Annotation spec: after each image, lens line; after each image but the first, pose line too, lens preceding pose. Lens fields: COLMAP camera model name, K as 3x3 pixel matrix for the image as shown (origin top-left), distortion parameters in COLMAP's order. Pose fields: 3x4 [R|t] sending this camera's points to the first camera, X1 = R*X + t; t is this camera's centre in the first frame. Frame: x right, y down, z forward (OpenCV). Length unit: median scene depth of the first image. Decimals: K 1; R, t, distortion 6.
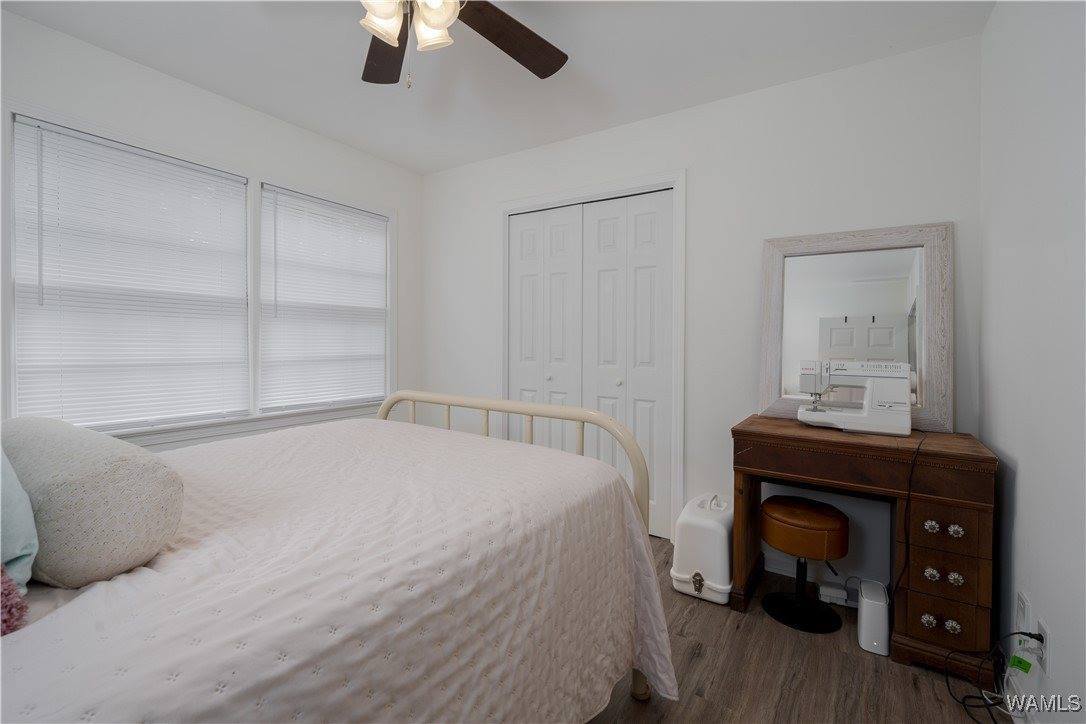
lens RADIAL K [[469.4, 0, 543.7], [0, 469.4, 348.2], [0, 0, 1]] dist [-0.000739, 0.000077]
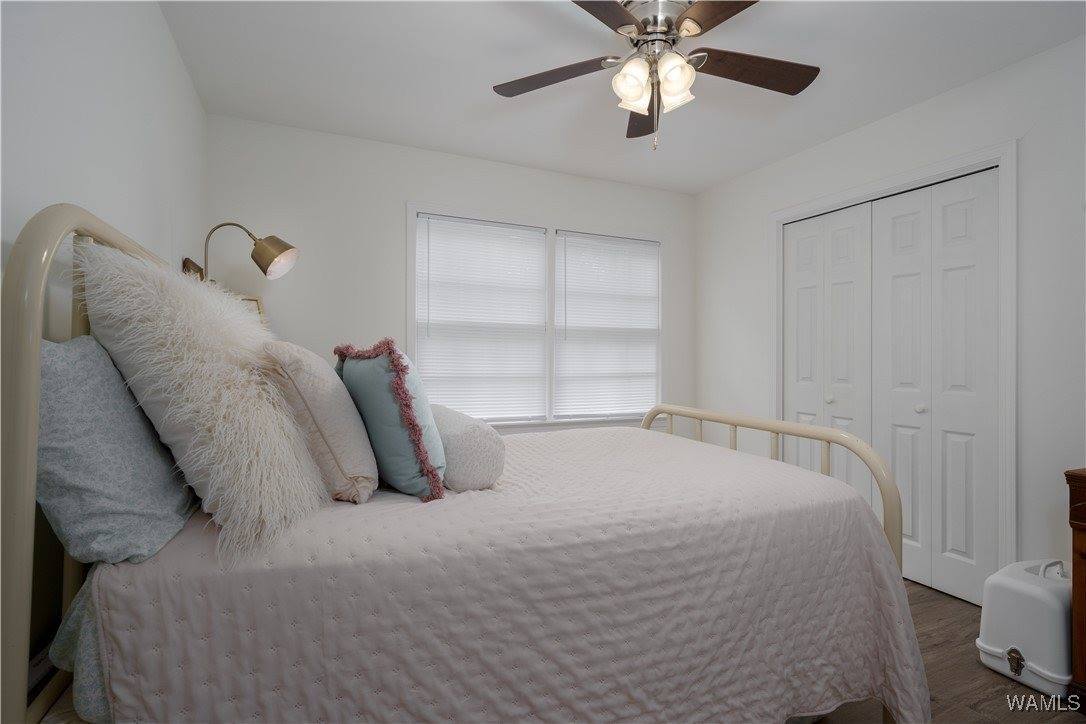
lens RADIAL K [[514.1, 0, 543.0], [0, 514.1, 362.0], [0, 0, 1]] dist [-0.000383, -0.000249]
pose [[0.837799, 0.001286, -0.545978, 0.197785], [-0.006867, 0.999943, -0.008183, 0.003186], [0.545936, 0.010605, 0.837760, -0.266950]]
